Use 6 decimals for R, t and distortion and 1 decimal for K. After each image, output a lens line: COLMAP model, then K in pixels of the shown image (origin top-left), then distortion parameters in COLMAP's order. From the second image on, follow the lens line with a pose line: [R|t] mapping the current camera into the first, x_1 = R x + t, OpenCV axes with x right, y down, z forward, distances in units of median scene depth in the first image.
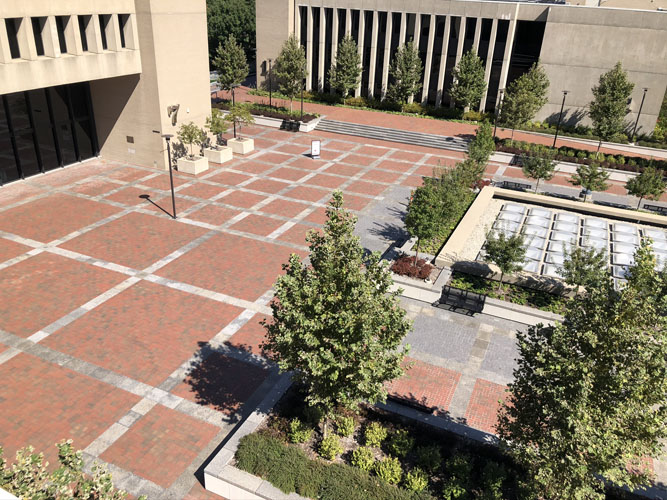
lens RADIAL K [[544.4, 0, 336.9], [0, 544.4, 249.0], [0, 0, 1]] dist [0.046867, -0.071588]
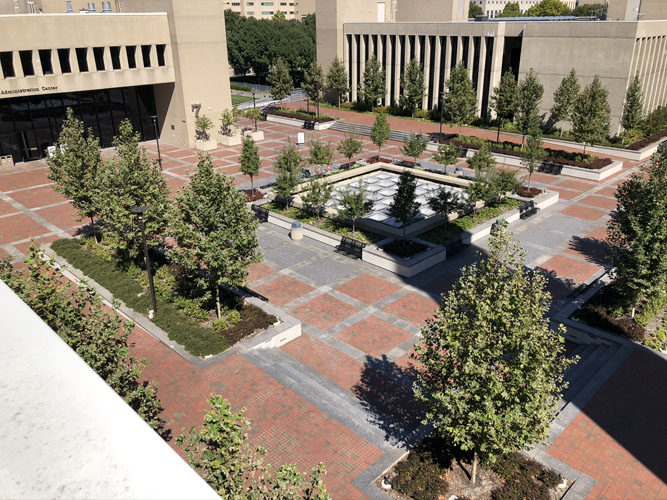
lens RADIAL K [[544.7, 0, 340.2], [0, 544.7, 252.3], [0, 0, 1]] dist [0.067808, -0.130722]
pose [[0.932723, 0.087798, -0.349742, 0.779158], [-0.105336, 0.993941, -0.031403, 0.178227], [0.344866, 0.066131, 0.936320, -0.283091]]
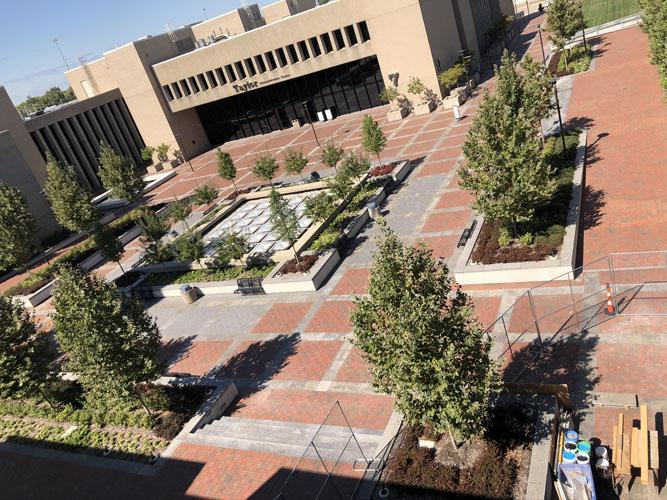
lens RADIAL K [[544.4, 0, 336.9], [0, 544.4, 249.0], [0, 0, 1]] dist [0.046867, -0.071588]
pose [[-0.025125, 0.373424, -0.927320, 1.635789], [-0.136087, 0.917700, 0.373237, -0.455394], [0.990378, 0.135574, 0.027761, 1.100978]]
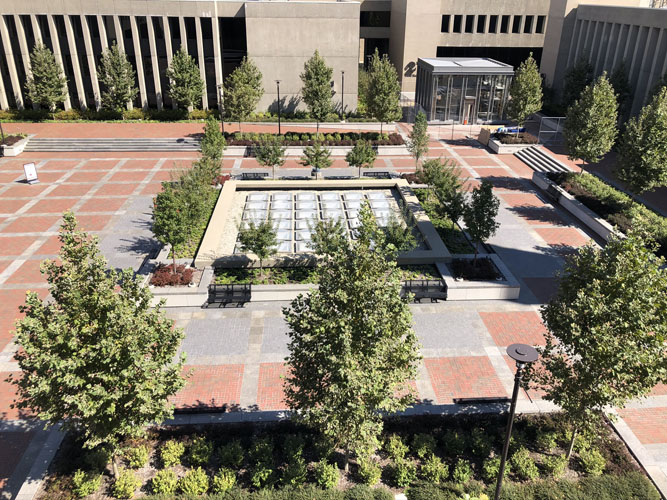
lens RADIAL K [[544.4, 0, 336.9], [0, 544.4, 249.0], [0, 0, 1]] dist [0.046867, -0.071588]
pose [[0.881847, -0.228597, 0.412420, 0.005134], [0.227724, 0.972335, 0.052024, 0.003140], [-0.412902, 0.048041, 0.909507, -0.006168]]
